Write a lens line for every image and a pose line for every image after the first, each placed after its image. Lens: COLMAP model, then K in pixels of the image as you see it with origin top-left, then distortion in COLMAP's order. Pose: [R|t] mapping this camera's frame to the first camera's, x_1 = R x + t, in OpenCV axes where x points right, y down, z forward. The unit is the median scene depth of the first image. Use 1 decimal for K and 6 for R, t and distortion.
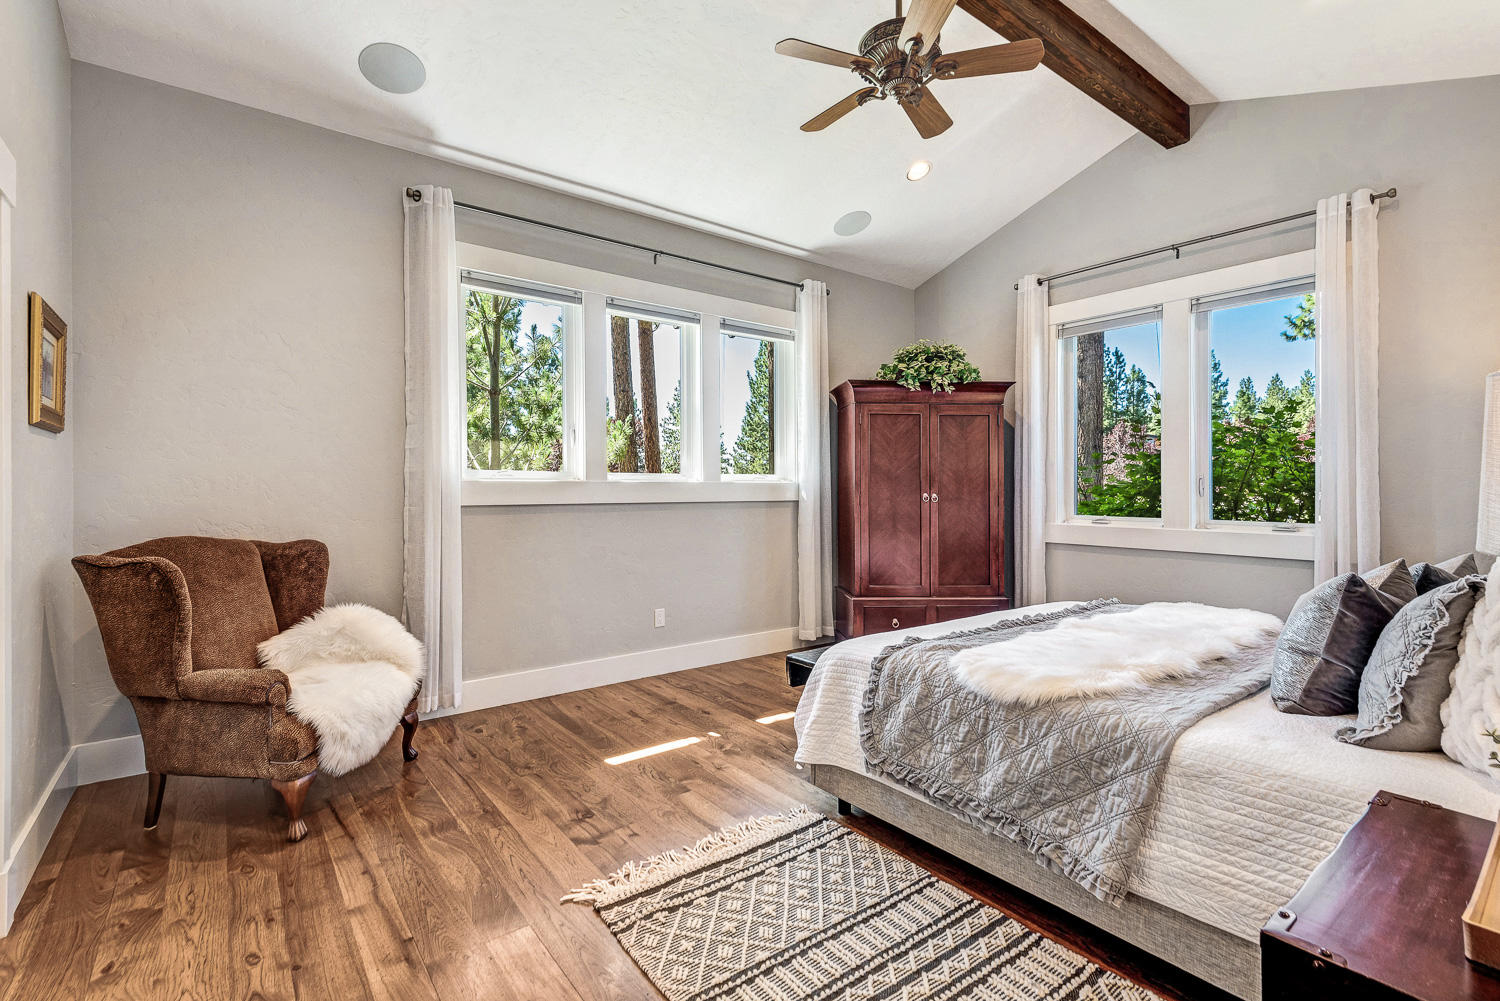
lens RADIAL K [[690.3, 0, 748.6], [0, 690.3, 496.1], [0, 0, 1]] dist [0.011538, -0.010201]
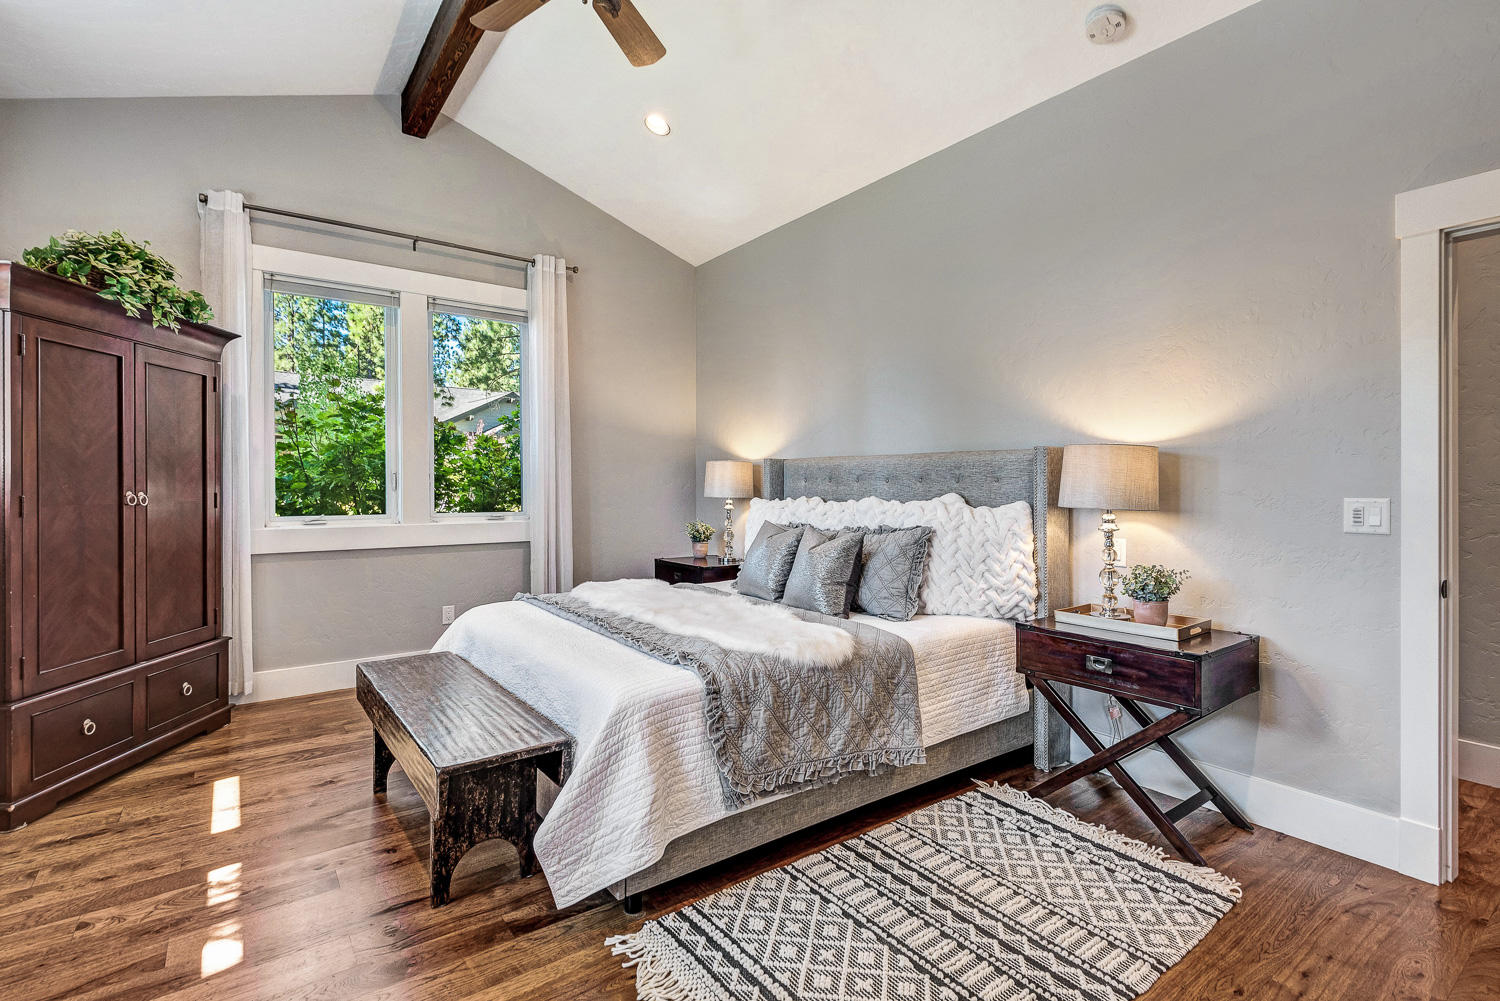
lens RADIAL K [[690.3, 0, 762.0], [0, 690.3, 492.1], [0, 0, 1]] dist [0.011538, -0.010201]
pose [[0.025927, -0.009871, 0.999615, -0.385010], [0.013104, 0.999869, 0.009534, -0.003107], [-0.999578, 0.012852, 0.026053, 0.524007]]
